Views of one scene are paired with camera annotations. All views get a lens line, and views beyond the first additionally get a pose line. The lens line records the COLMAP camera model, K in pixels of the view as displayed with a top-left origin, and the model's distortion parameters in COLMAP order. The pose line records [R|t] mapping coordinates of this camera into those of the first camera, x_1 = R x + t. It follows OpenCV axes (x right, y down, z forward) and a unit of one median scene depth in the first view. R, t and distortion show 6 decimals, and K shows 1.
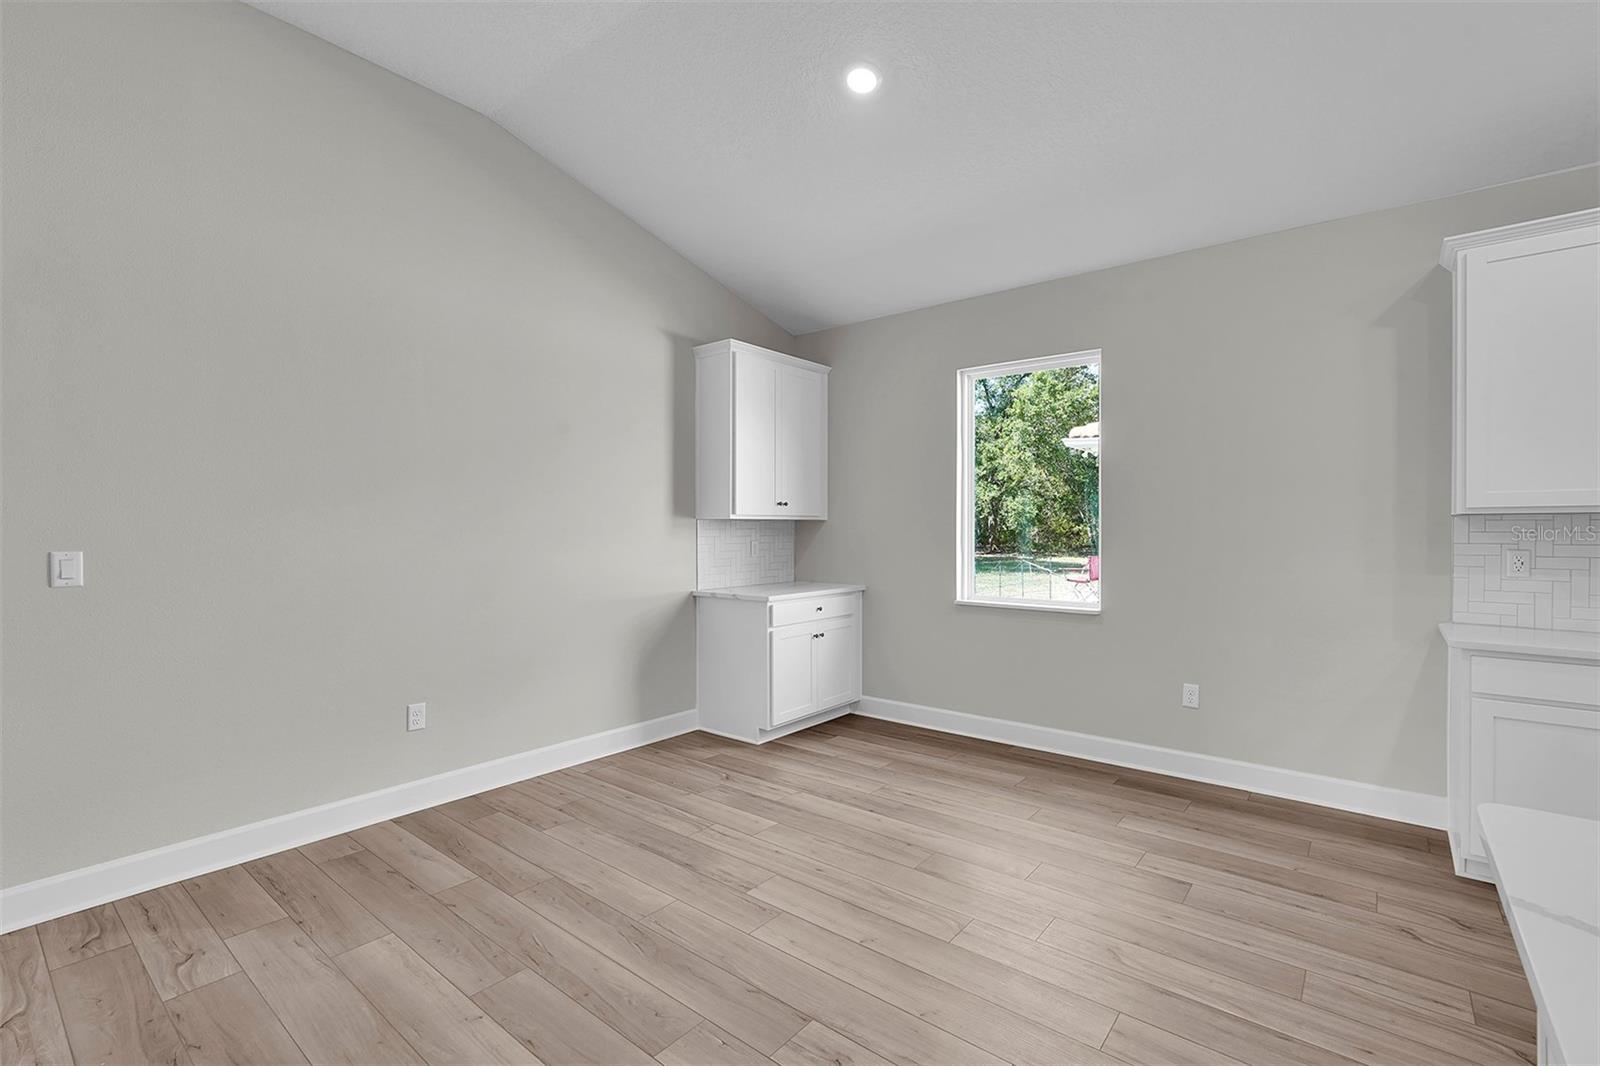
lens RADIAL K [[716.4, 0, 798.9], [0, 716.4, 533.5], [0, 0, 1]] dist [-0.016165, 0.007843]
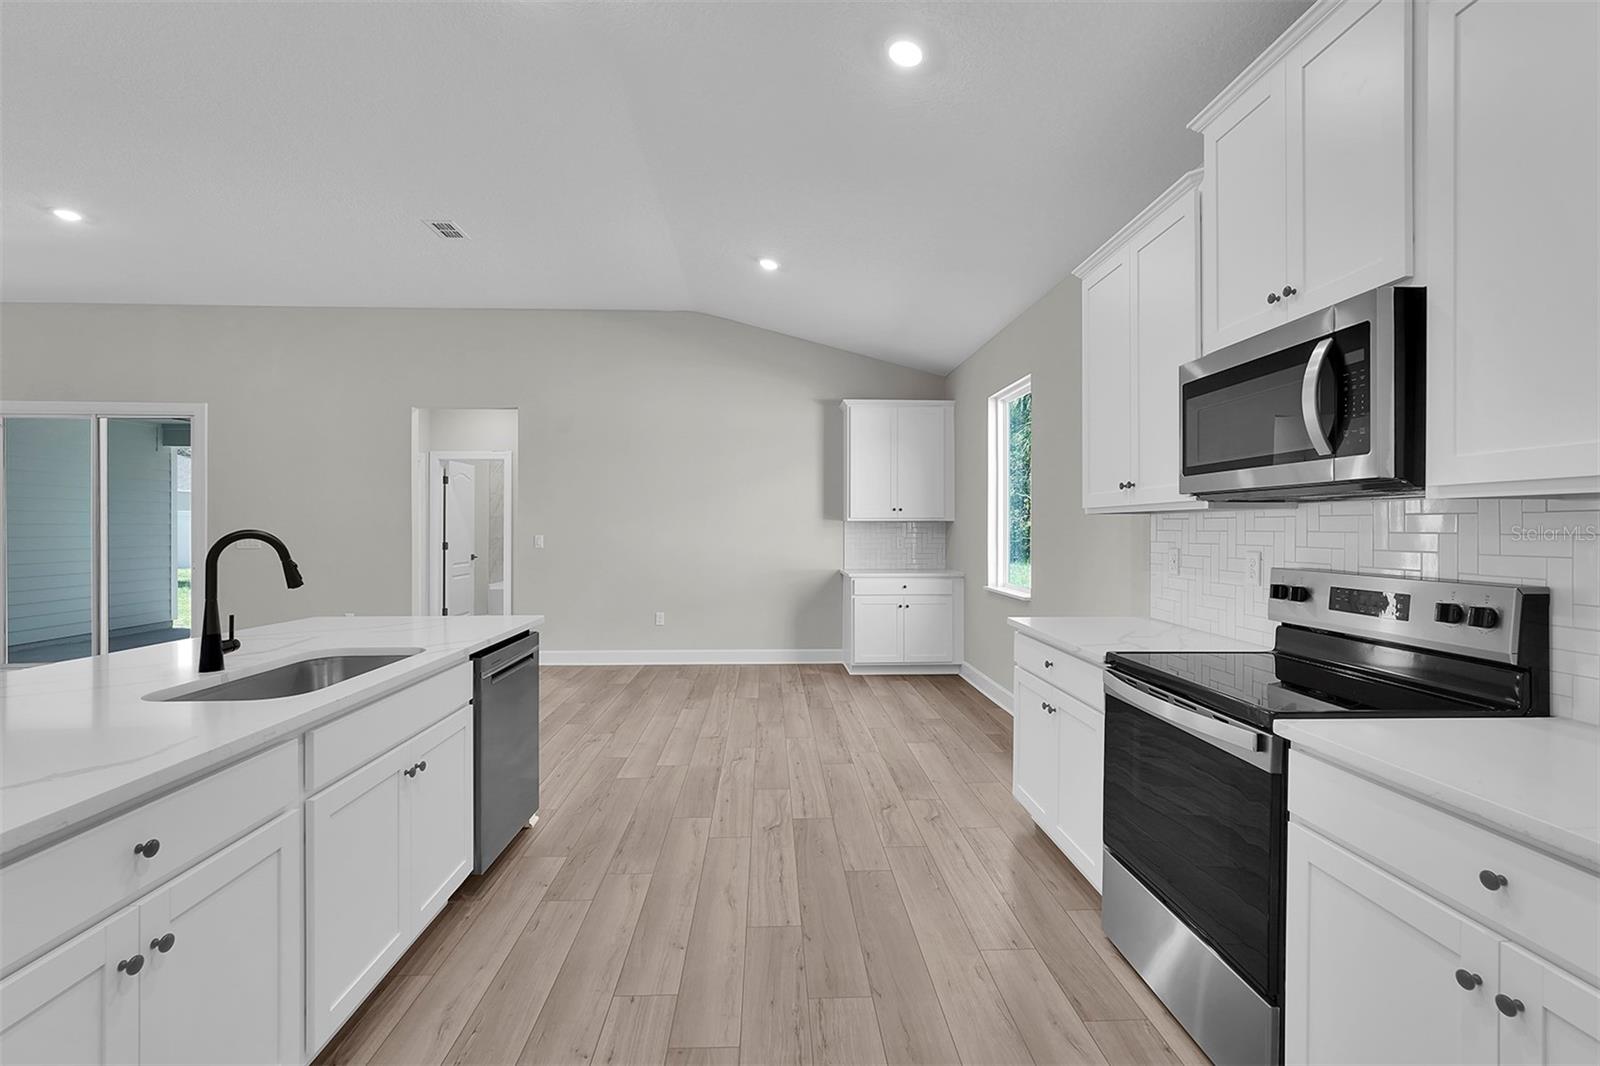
lens RADIAL K [[716.4, 0, 798.9], [0, 716.4, 533.5], [0, 0, 1]] dist [-0.016165, 0.007843]
pose [[0.665480, 0.007056, -0.746383, 0.933355], [-0.007712, 0.999967, 0.002577, 0.002176], [0.746376, 0.004041, 0.665512, -0.053040]]
